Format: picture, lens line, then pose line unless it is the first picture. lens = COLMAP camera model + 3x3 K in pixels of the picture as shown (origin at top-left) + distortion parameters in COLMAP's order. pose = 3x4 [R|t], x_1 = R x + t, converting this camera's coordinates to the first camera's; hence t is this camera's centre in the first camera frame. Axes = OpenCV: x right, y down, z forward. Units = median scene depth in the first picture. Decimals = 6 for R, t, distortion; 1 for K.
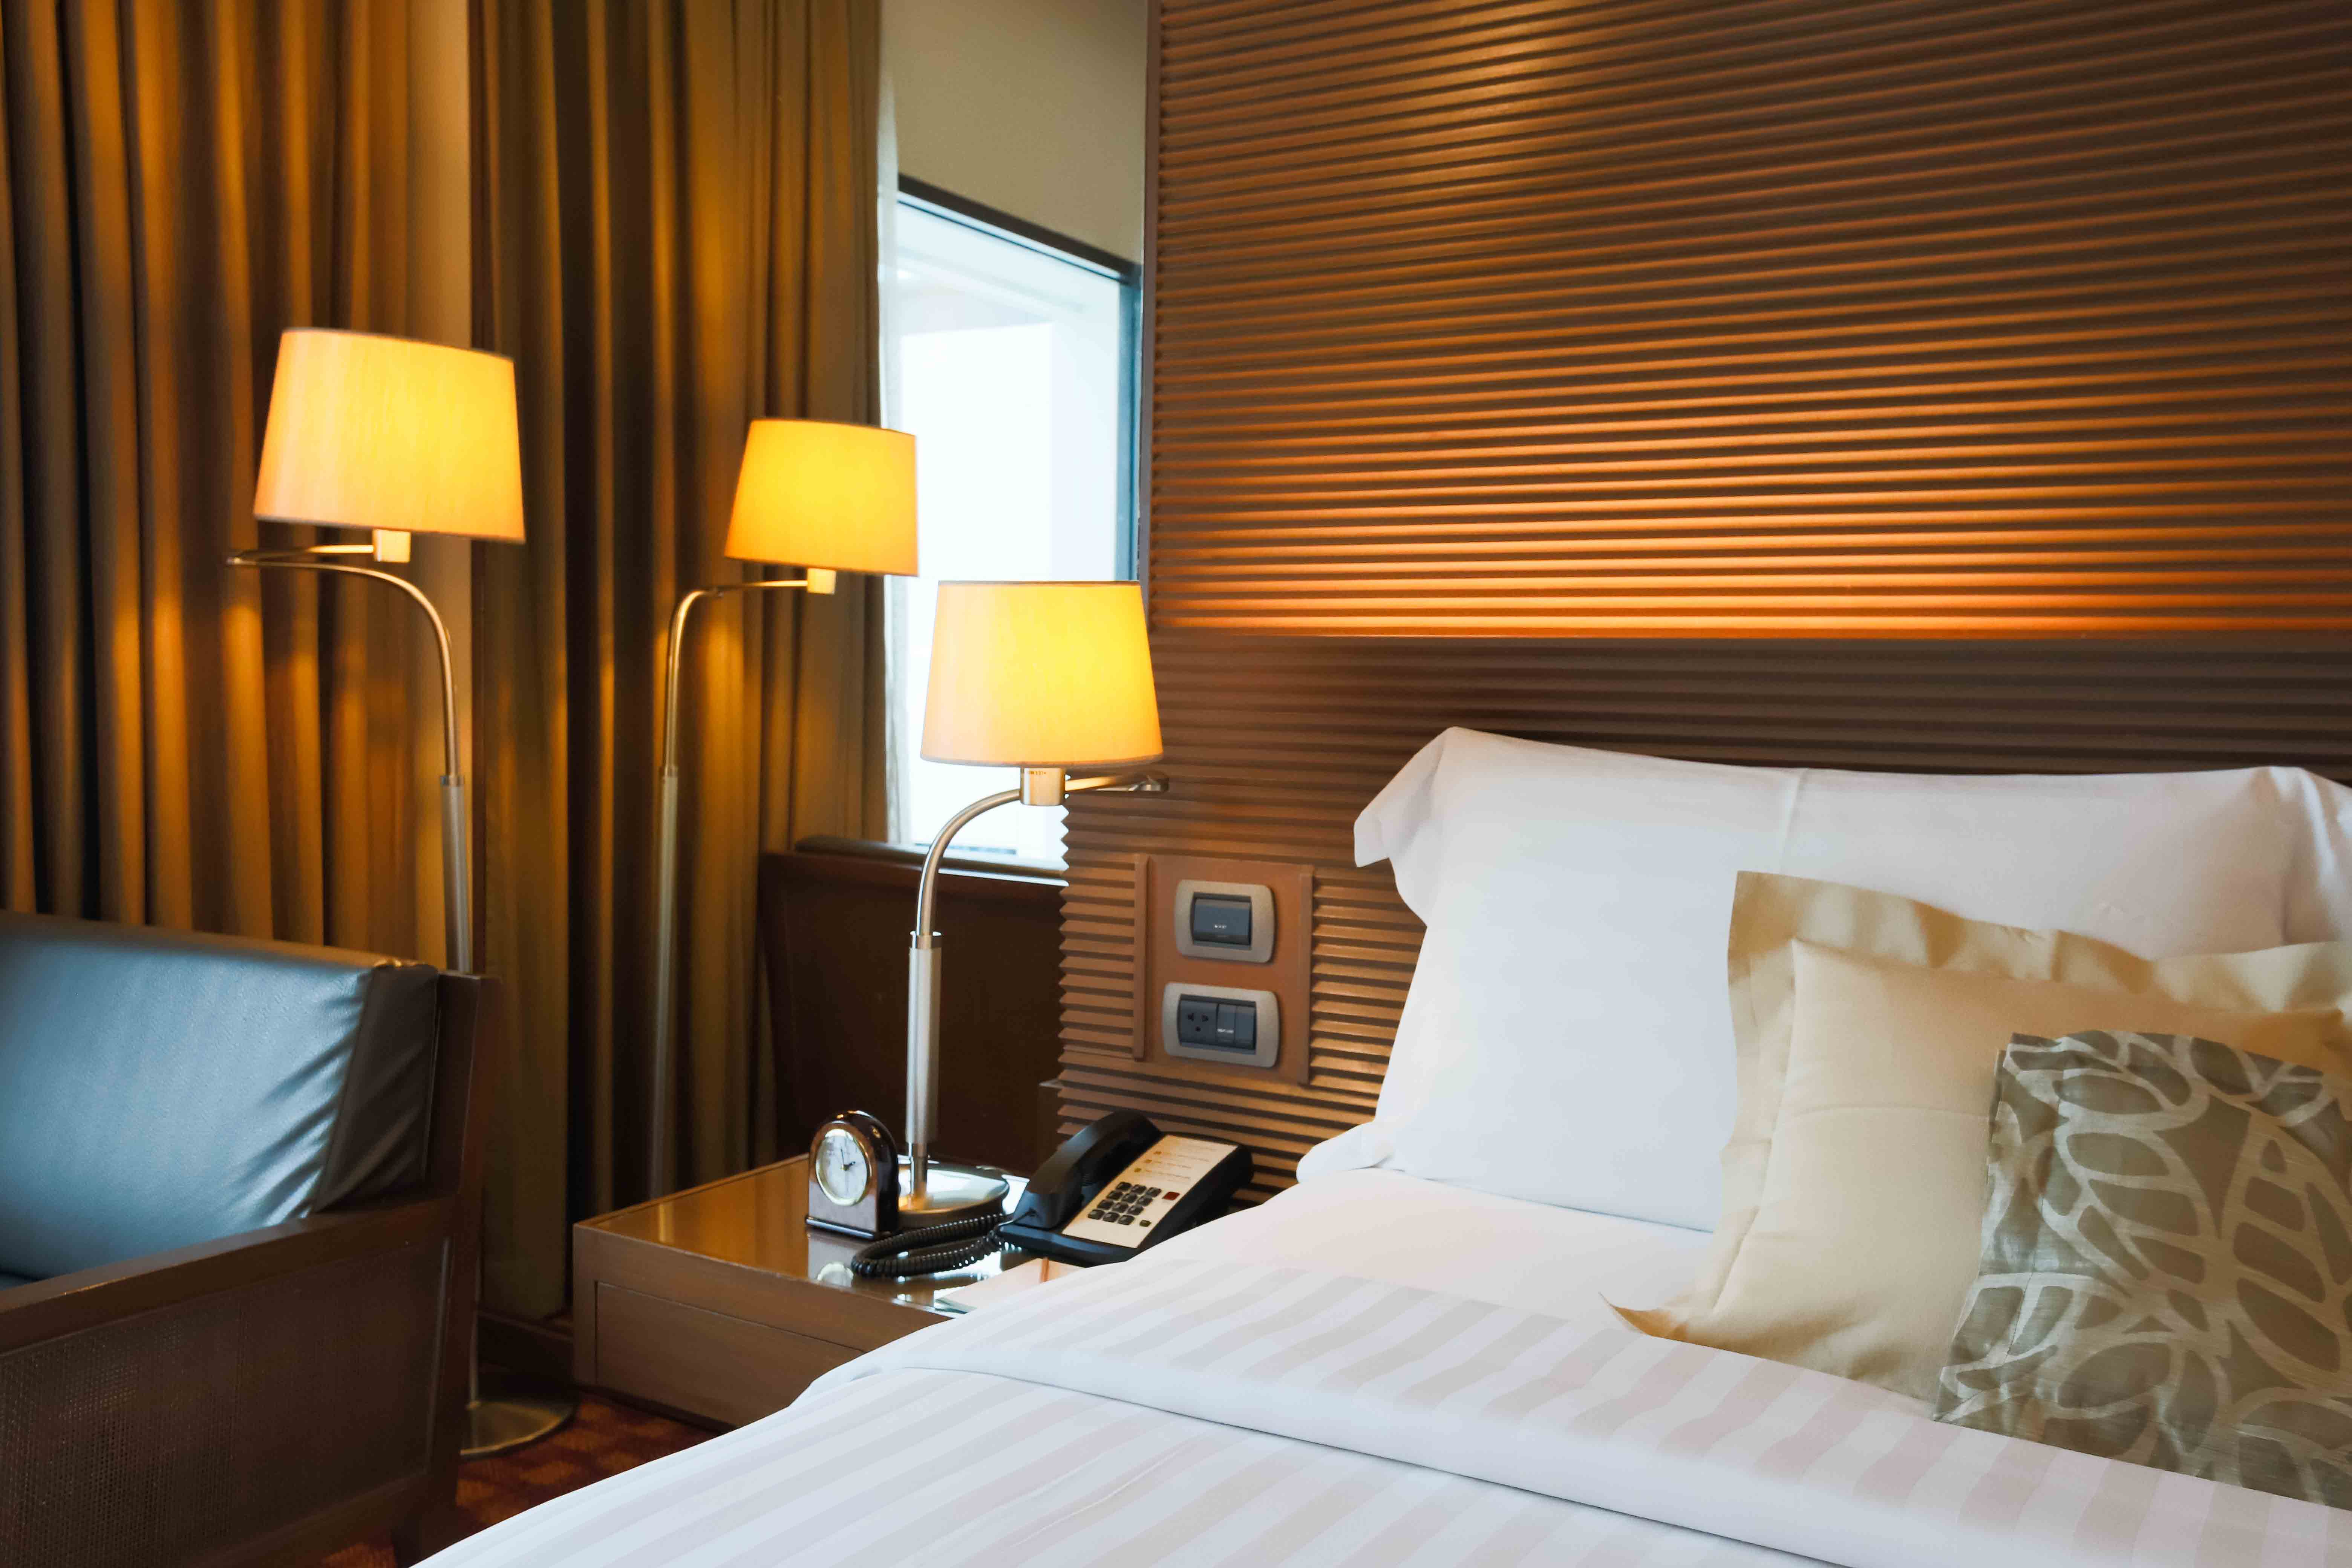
lens RADIAL K [[1911.7, 0, 1164.8], [0, 1911.7, 797.3], [0, 0, 1]] dist [-0.055521, 0.129226]
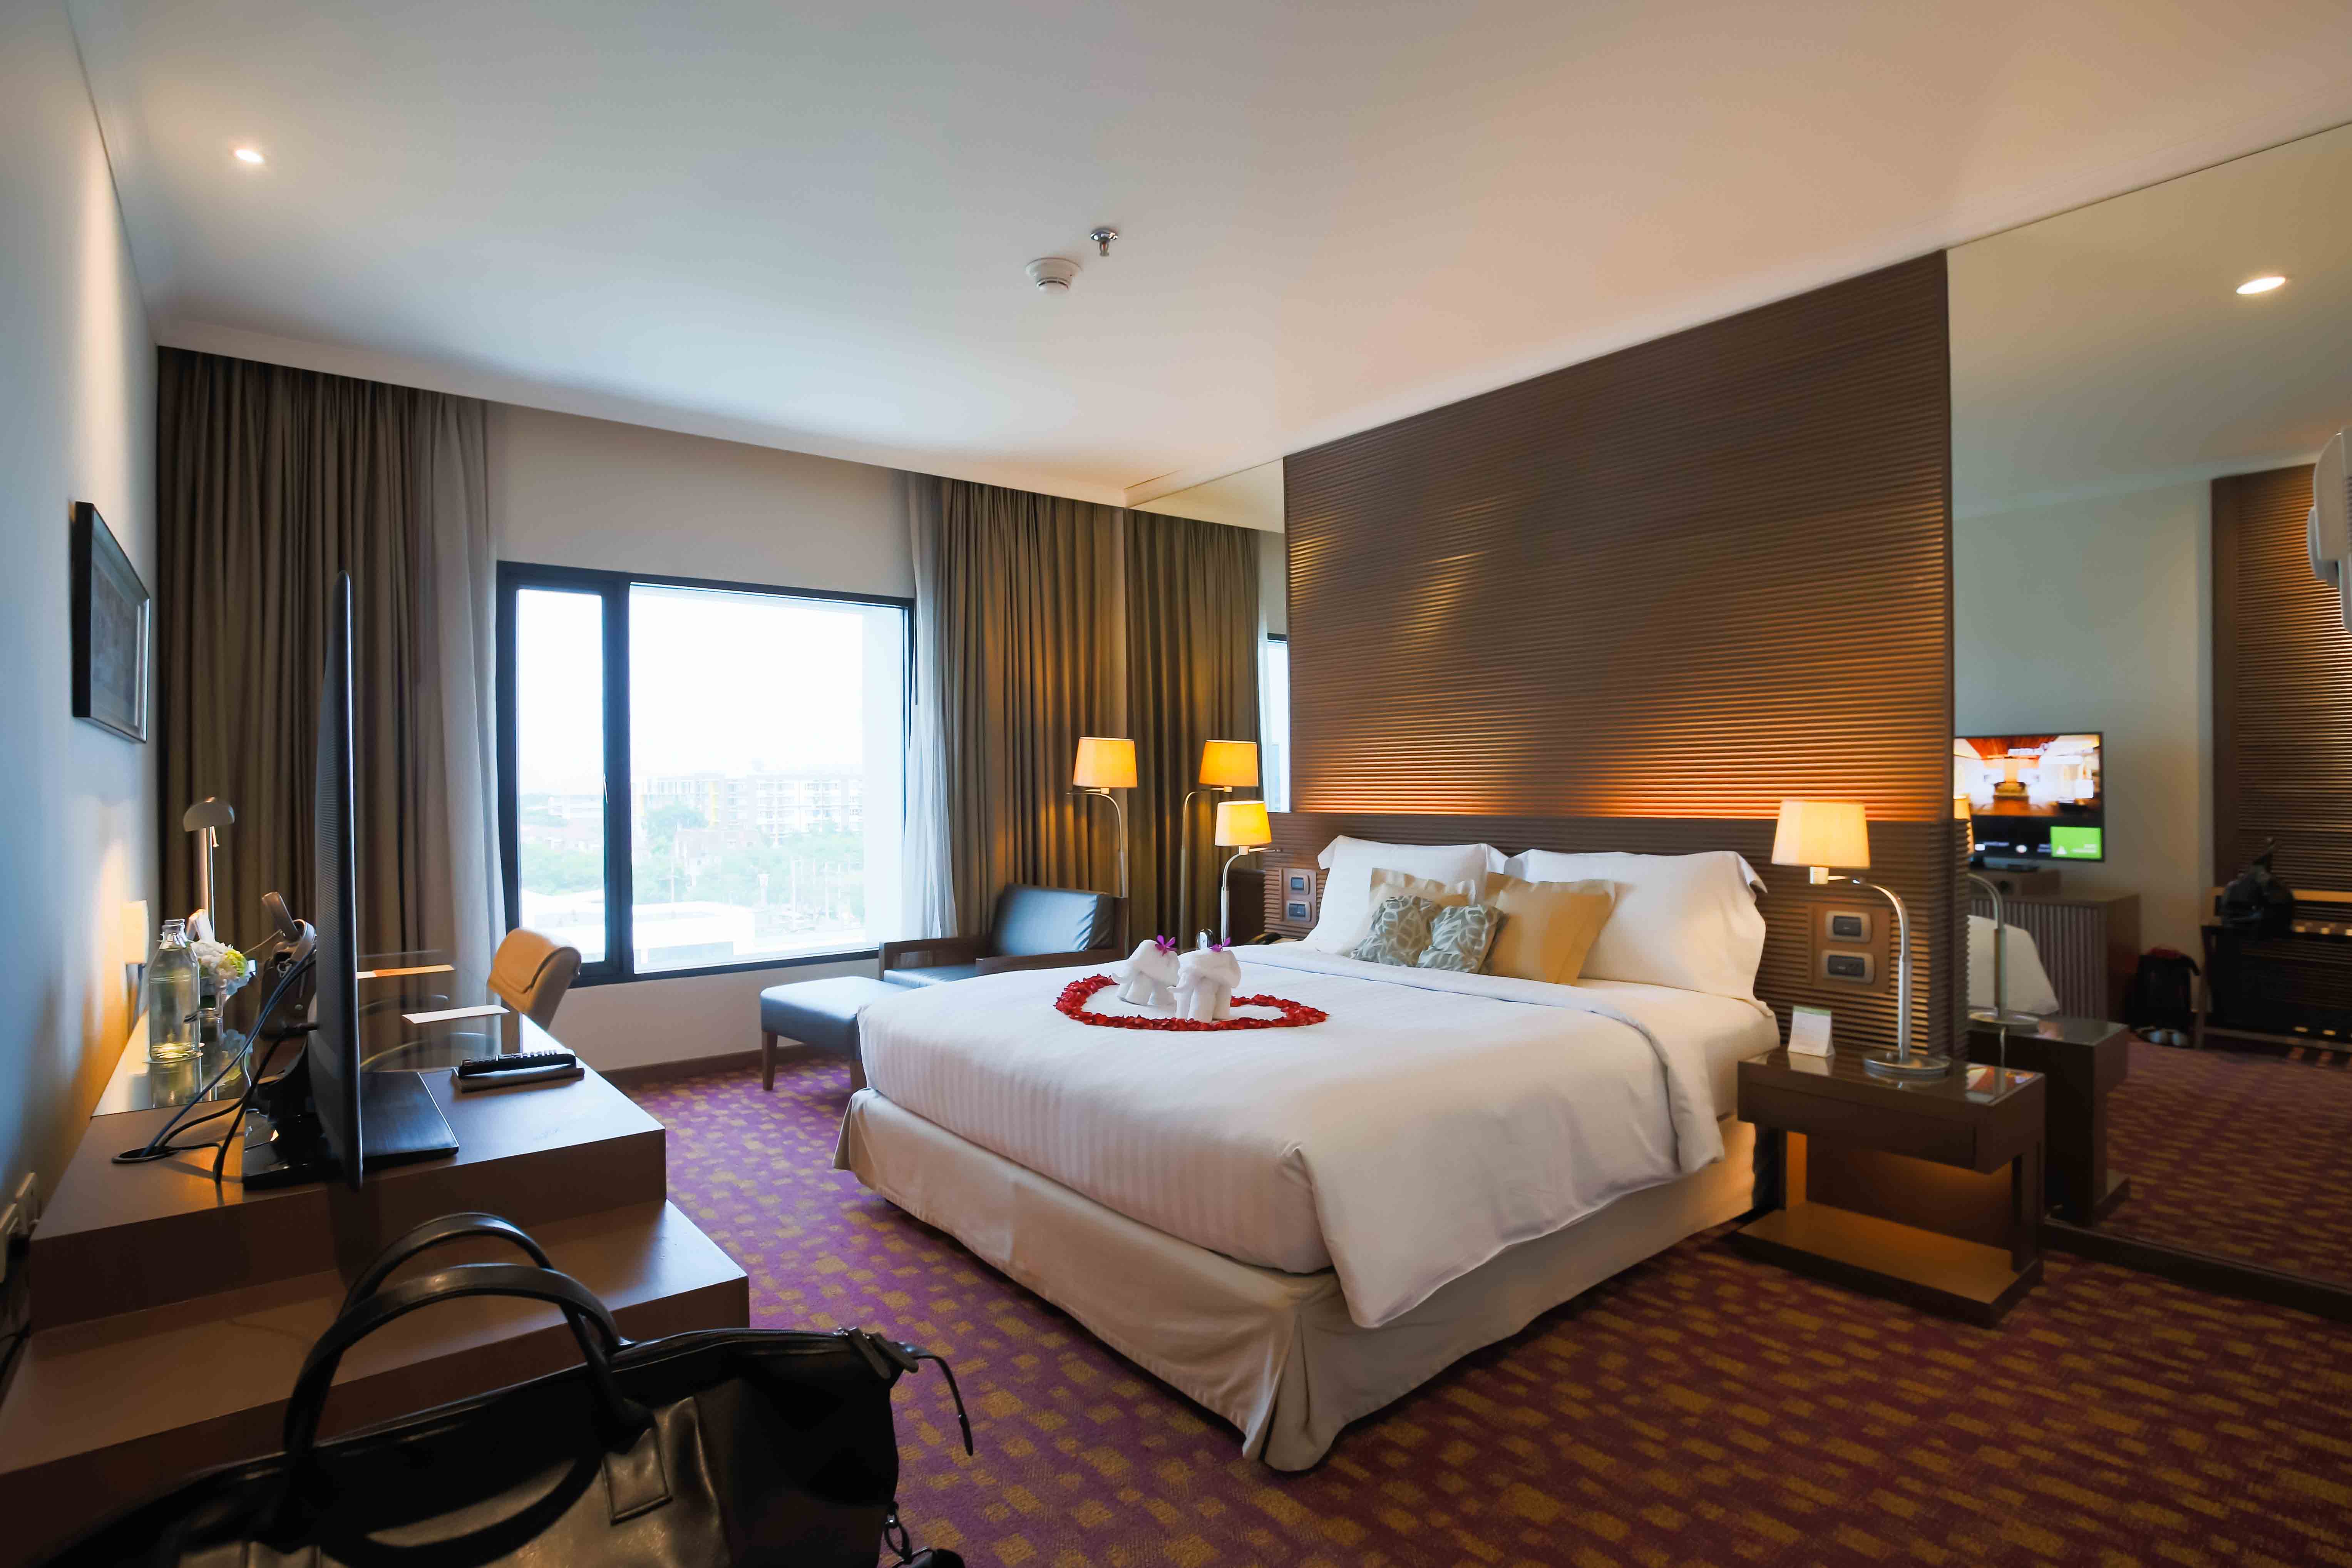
lens RADIAL K [[1130.6, 0, 1176.0], [0, 1130.6, 784.0], [0, 0, 1]] dist [-0.057960, 0.021856]
pose [[0.944209, -0.027715, -0.328177, 0.620179], [0.006460, 0.997820, -0.065680, 0.010896], [0.329282, 0.059895, 0.942330, -1.433419]]
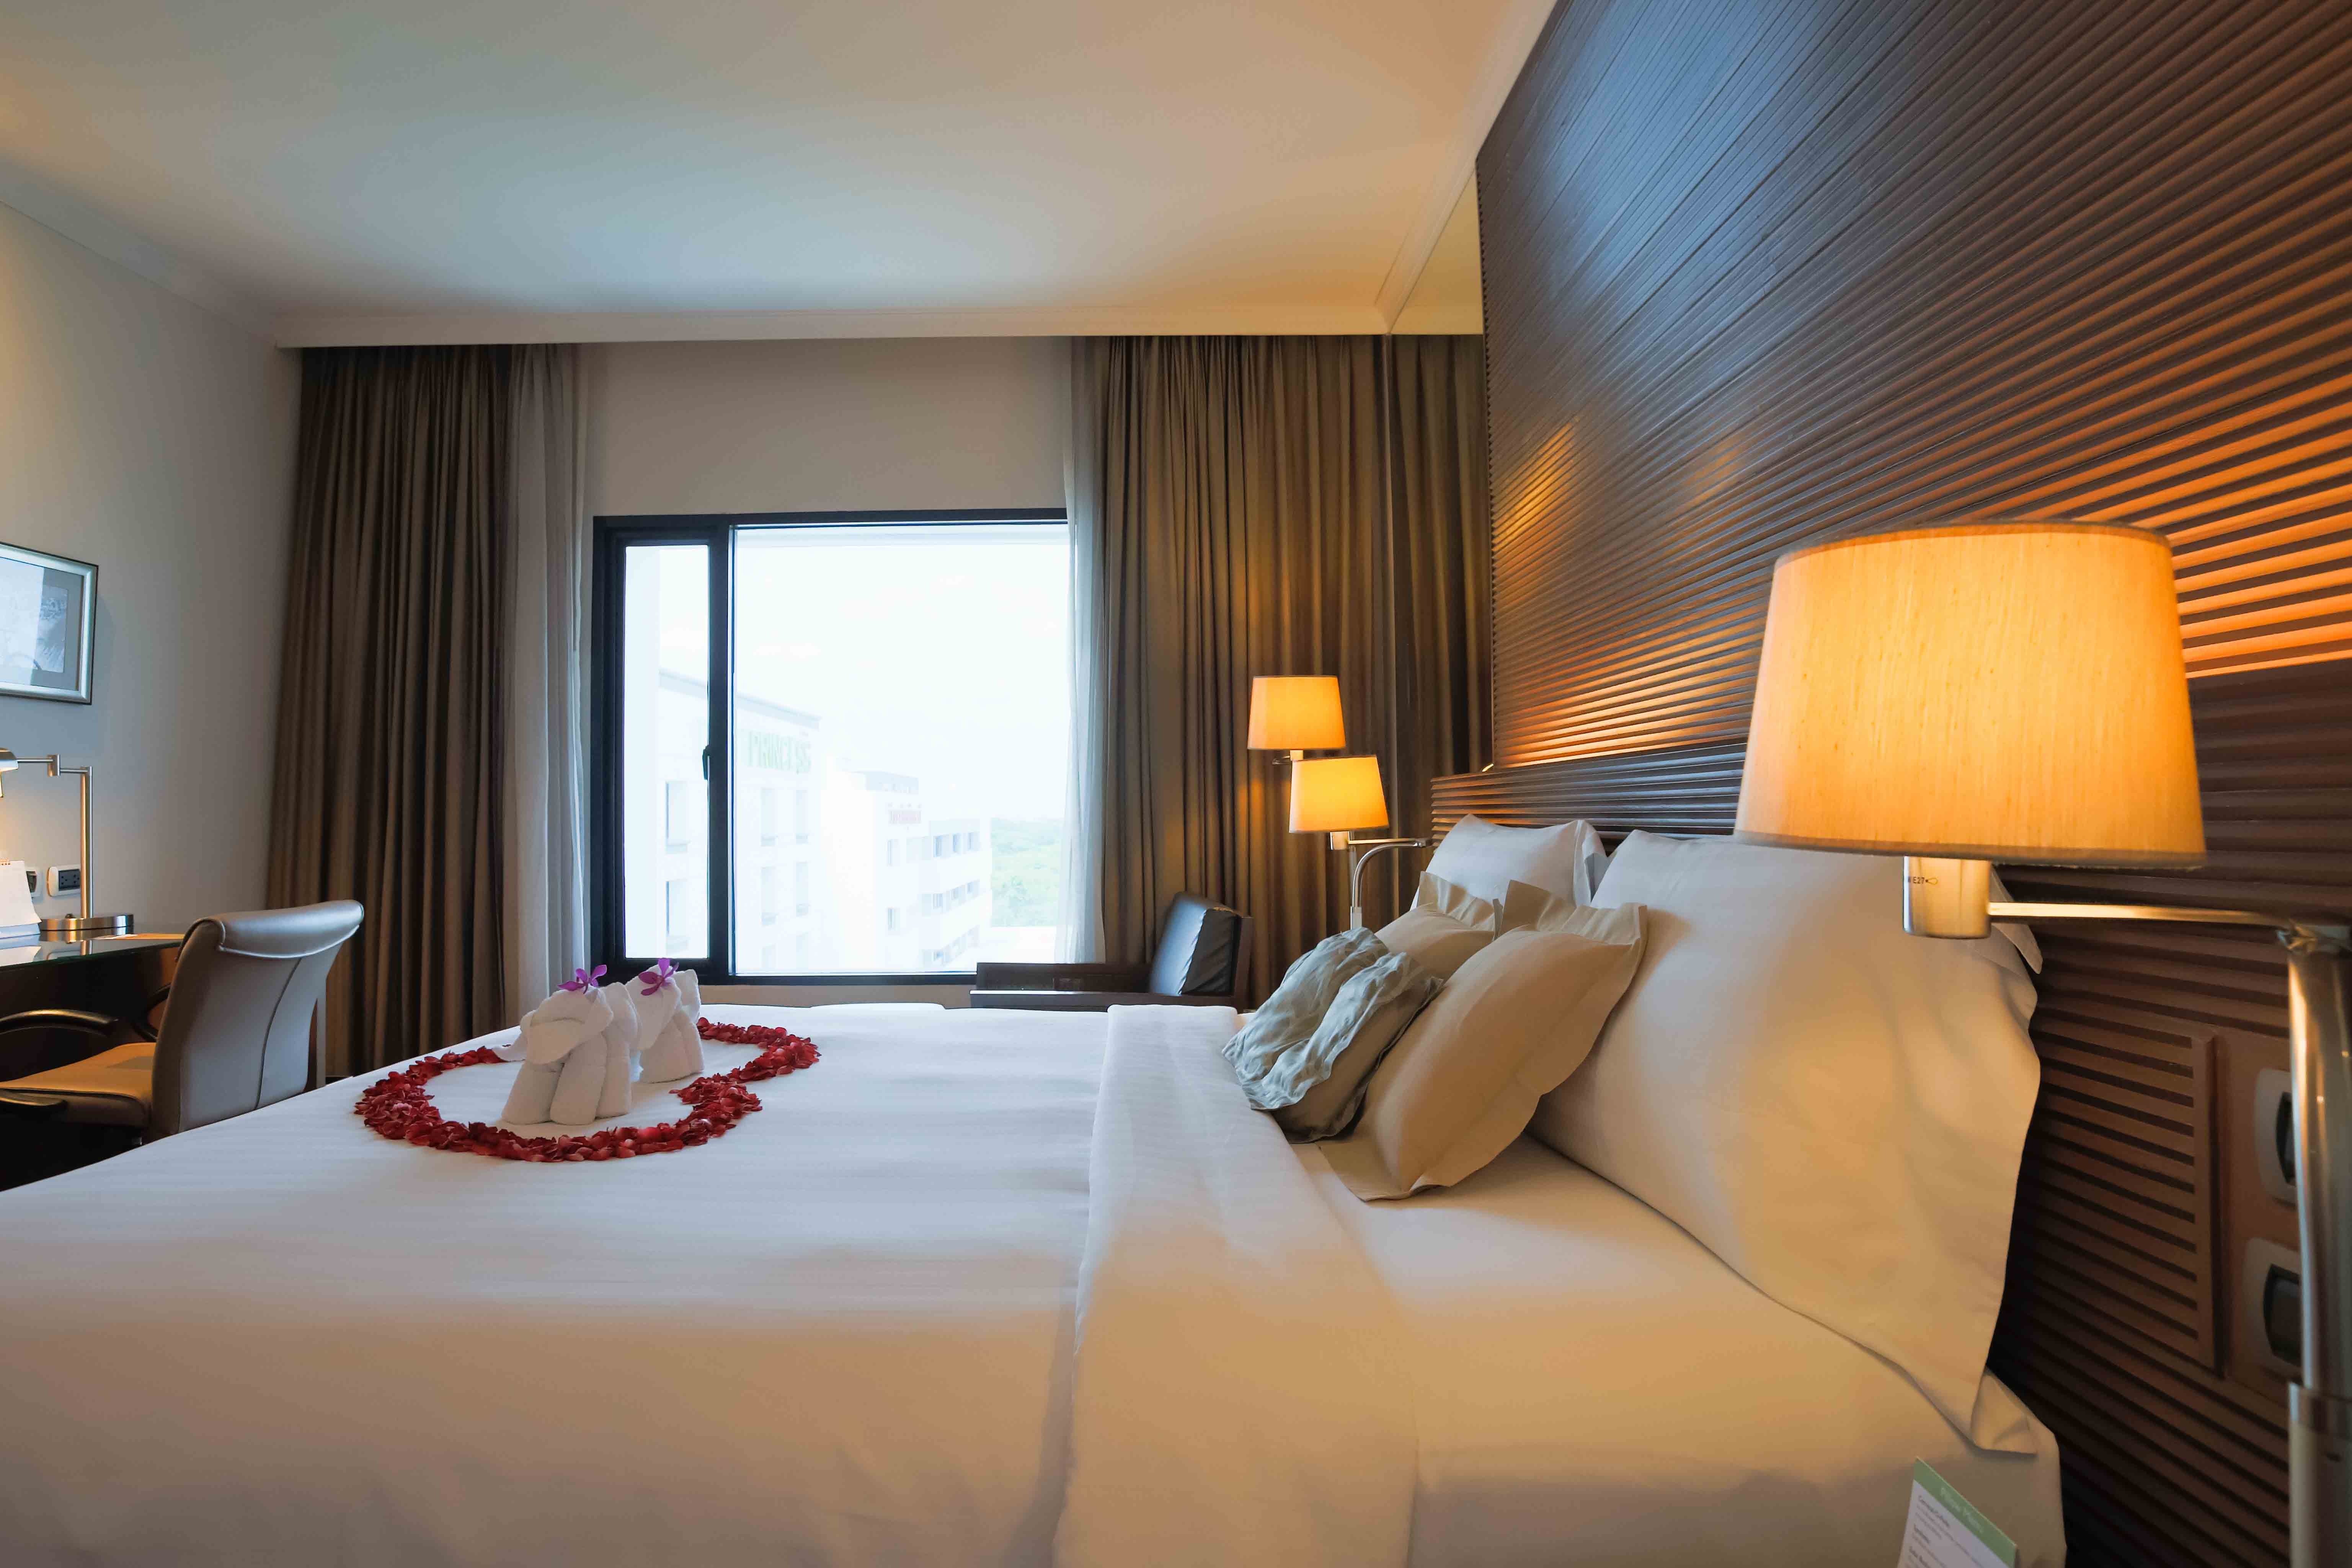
lens RADIAL K [[1257.3, 0, 1176.0], [0, 1257.3, 784.0], [0, 0, 1]] dist [-0.002325, 0.001310]
pose [[0.546275, -0.044978, -0.836398, 1.161031], [-0.029246, 0.996924, -0.072712, 0.042382], [0.837095, 0.064182, 0.543279, -0.068663]]
